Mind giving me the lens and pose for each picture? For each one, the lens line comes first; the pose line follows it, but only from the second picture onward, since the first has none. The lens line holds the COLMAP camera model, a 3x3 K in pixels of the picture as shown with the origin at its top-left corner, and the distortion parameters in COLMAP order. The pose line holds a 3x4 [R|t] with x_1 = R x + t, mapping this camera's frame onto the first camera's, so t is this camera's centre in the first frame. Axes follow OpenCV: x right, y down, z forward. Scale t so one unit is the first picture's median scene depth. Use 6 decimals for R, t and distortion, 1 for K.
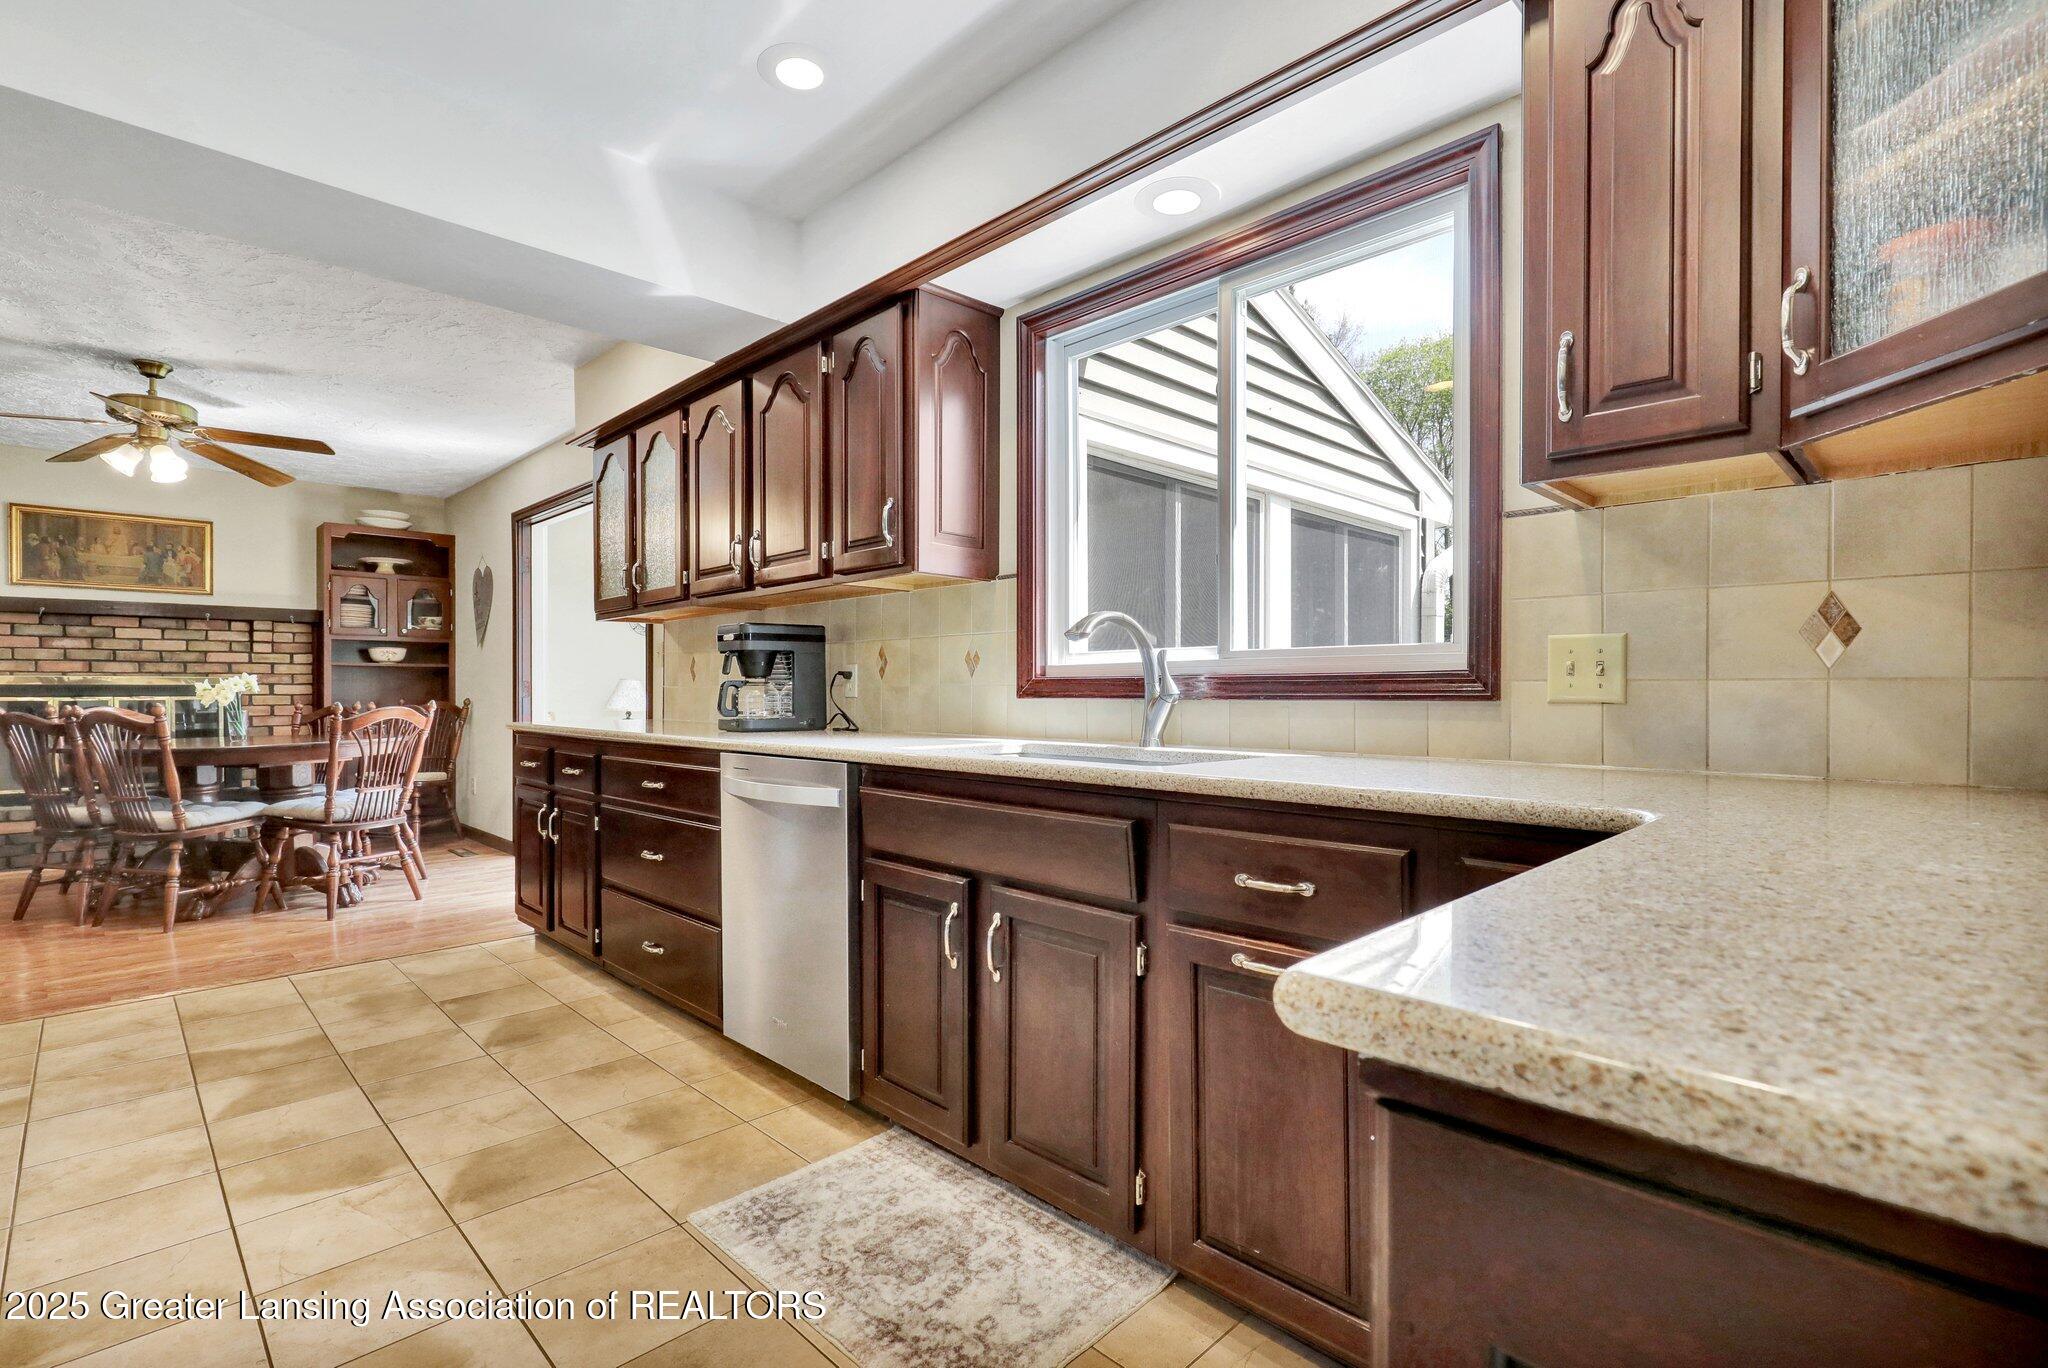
lens RADIAL K [[950.7, 0, 1024.0], [0, 950.7, 684.0], [0, 0, 1]] dist [-0.011638, -0.000196]
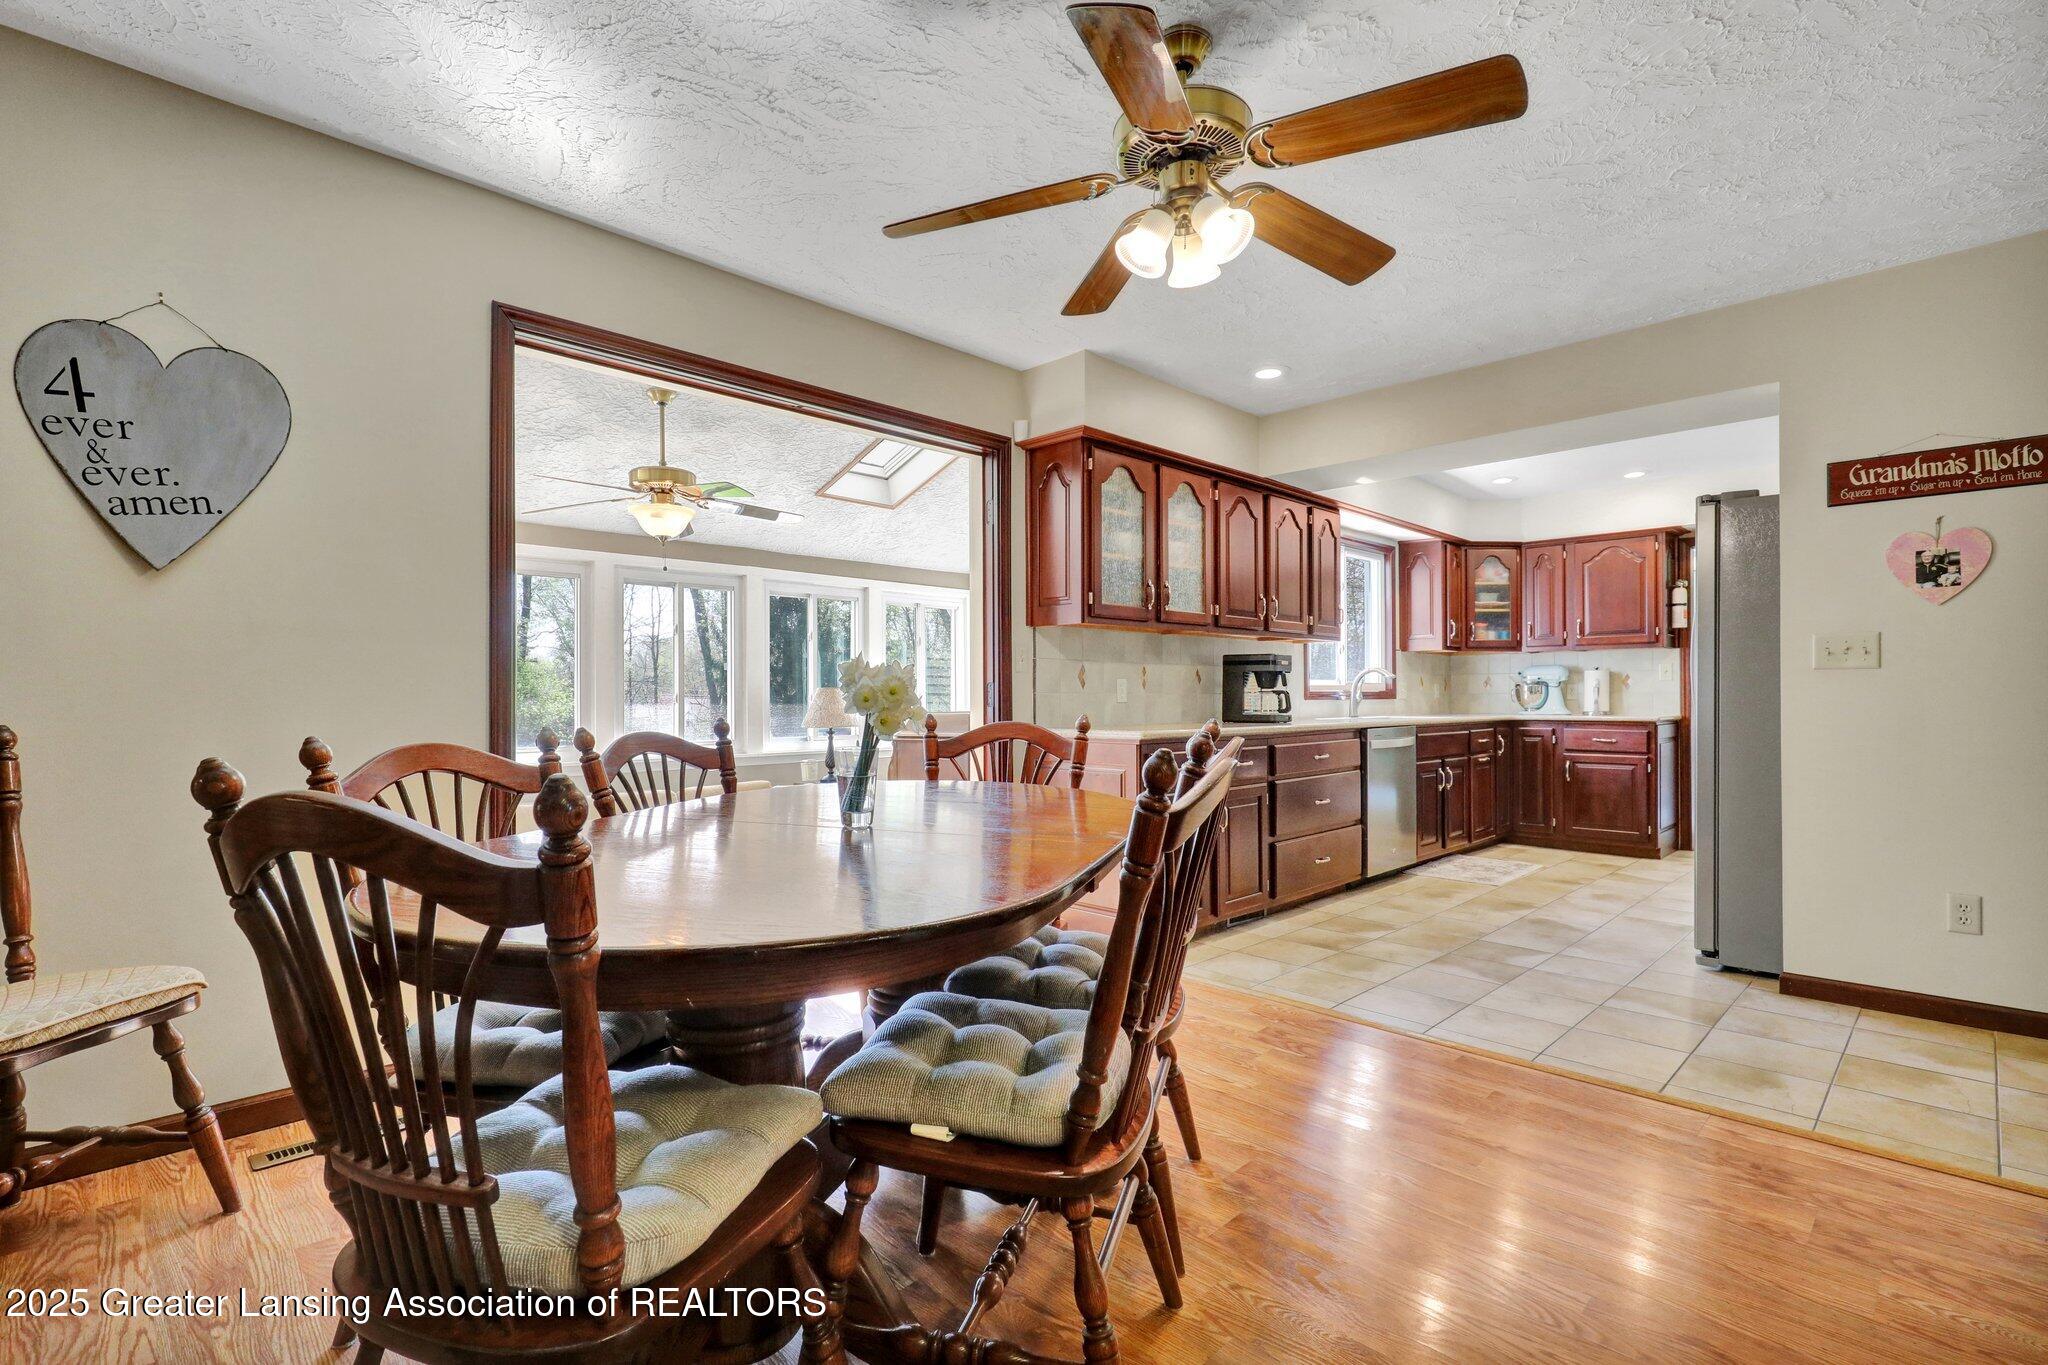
lens RADIAL K [[950.7, 0, 1024.0], [0, 950.7, 682.5], [0, 0, 1]] dist [-0.011638, -0.000196]
pose [[0.004111, 0.013674, 0.999898, -1.897776], [-0.003086, 0.999902, -0.013661, 0.006803], [-0.999987, -0.003029, 0.004153, 1.436822]]
